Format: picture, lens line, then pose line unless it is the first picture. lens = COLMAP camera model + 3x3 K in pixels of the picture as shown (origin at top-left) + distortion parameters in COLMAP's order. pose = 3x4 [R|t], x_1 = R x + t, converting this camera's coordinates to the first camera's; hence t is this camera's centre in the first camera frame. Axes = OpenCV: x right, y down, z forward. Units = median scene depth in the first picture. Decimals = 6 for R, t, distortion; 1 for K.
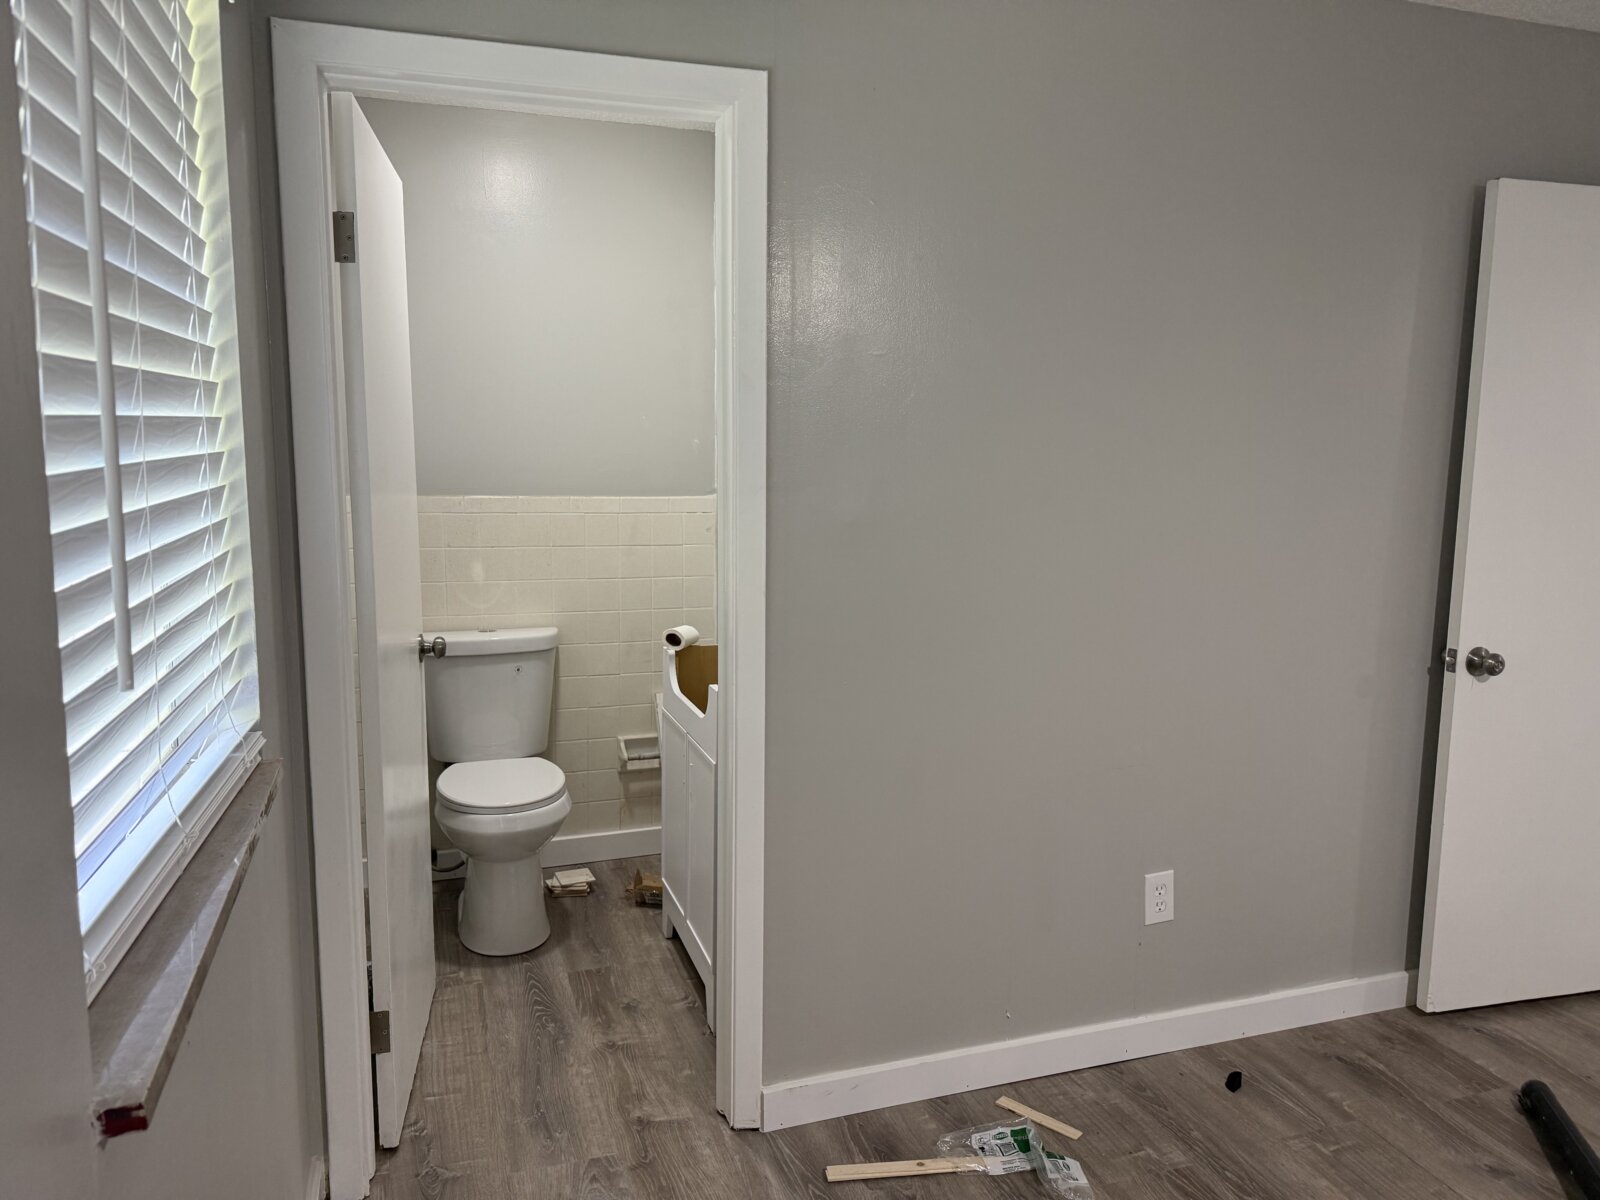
lens RADIAL K [[1169.9, 0, 802.1], [0, 1169.9, 597.4], [0, 0, 1]] dist [0.192859, -0.322850]
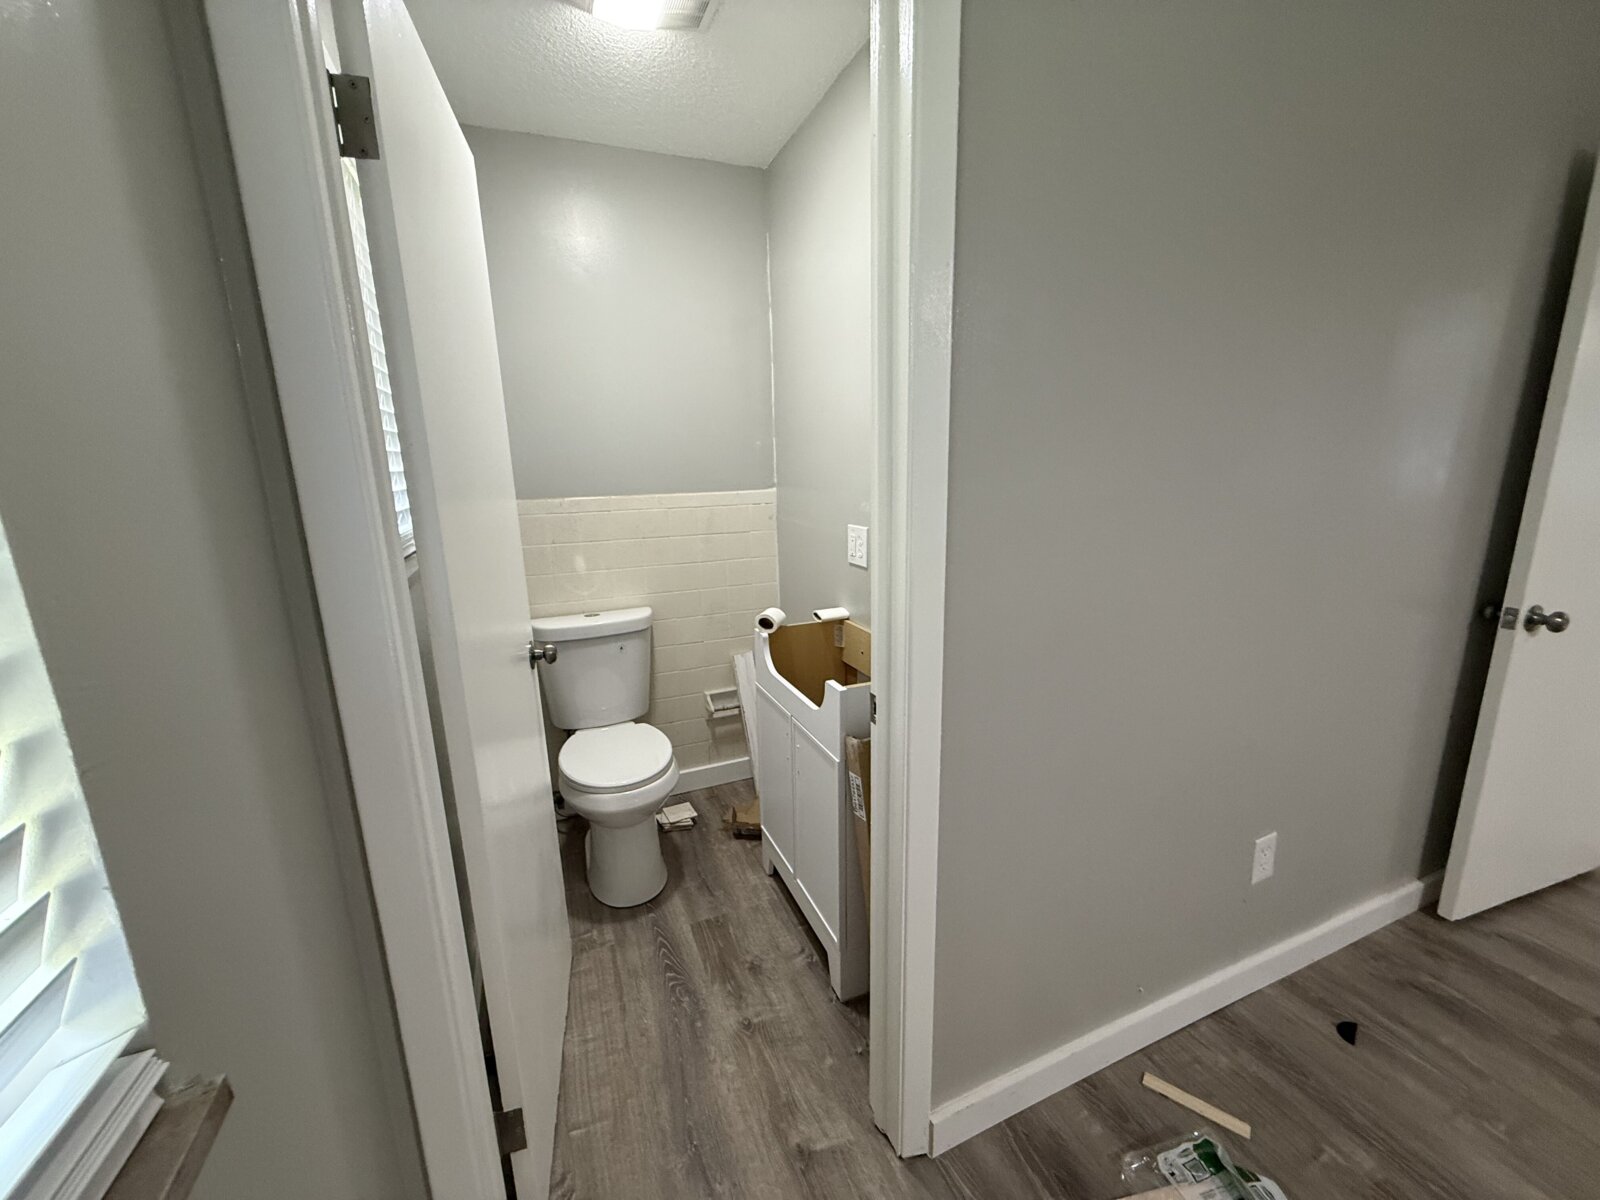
lens RADIAL K [[653.8, 0, 801.1], [0, 653.8, 600.0], [0, 0, 1]] dist [0.017451, 0.000045]
pose [[0.996980, -0.046601, 0.062118, -0.123057], [0.041227, 0.995515, 0.085152, -0.039077], [-0.065807, -0.082334, 0.994430, 0.427957]]
